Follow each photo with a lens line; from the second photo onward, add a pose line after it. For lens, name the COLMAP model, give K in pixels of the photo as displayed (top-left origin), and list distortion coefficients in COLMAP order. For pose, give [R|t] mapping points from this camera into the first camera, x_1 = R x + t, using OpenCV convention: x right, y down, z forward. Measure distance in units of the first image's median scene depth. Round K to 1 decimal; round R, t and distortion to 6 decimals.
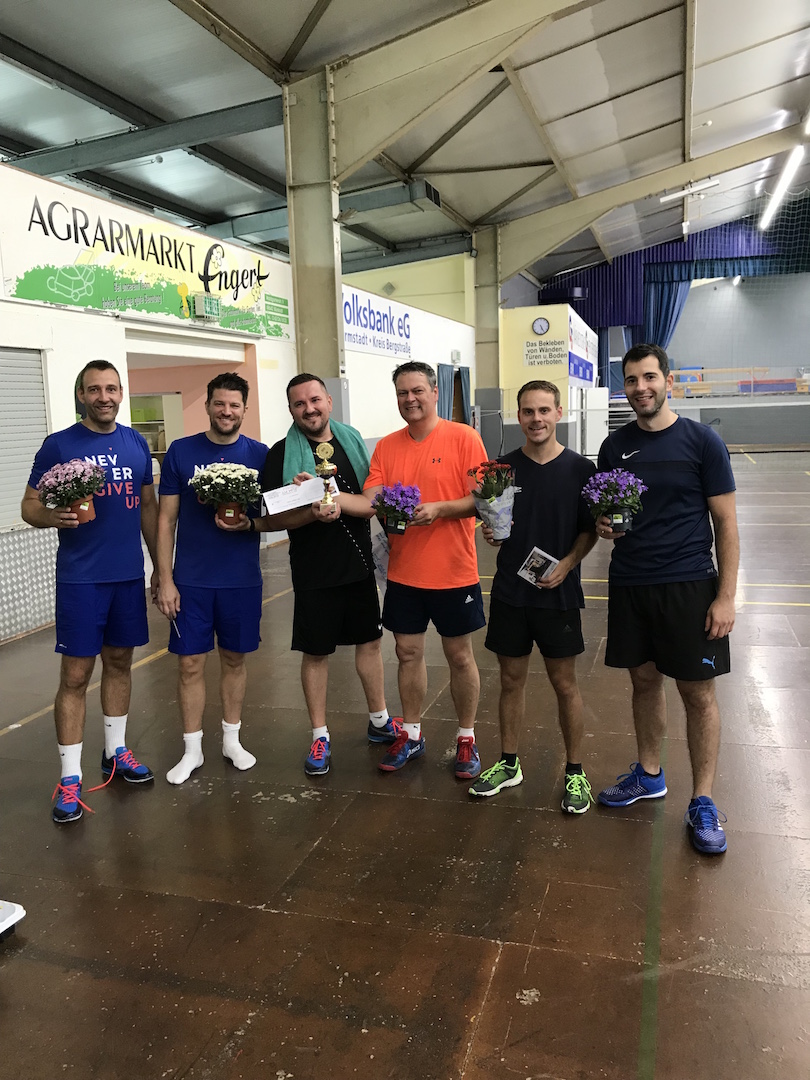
lens RADIAL K [[897.9, 0, 405.0], [0, 897.9, 540.0], [0, 0, 1]] dist [-0.004734, -0.001928]
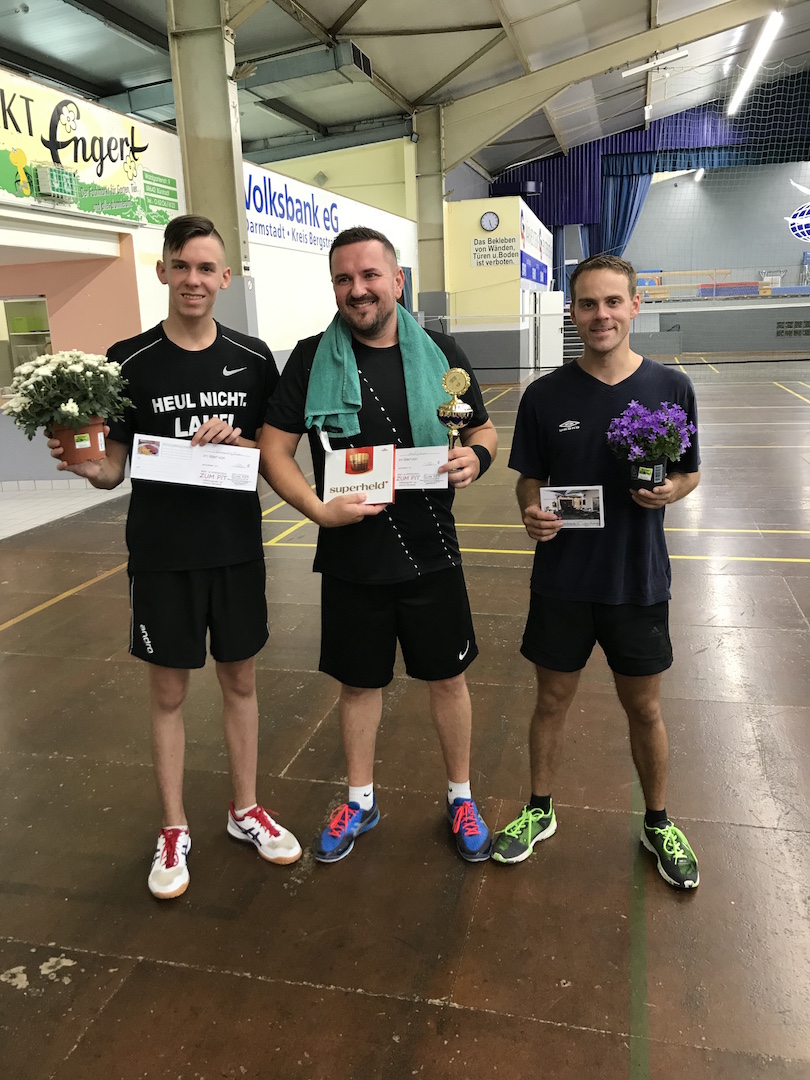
lens RADIAL K [[884.5, 0, 405.0], [0, 884.5, 540.0], [0, 0, 1]] dist [-0.053139, 0.081695]
pose [[0.998874, -0.017095, 0.044265, 0.023155], [0.012448, 0.994580, 0.103224, -0.012273], [-0.045790, -0.102556, 0.993673, 0.097669]]
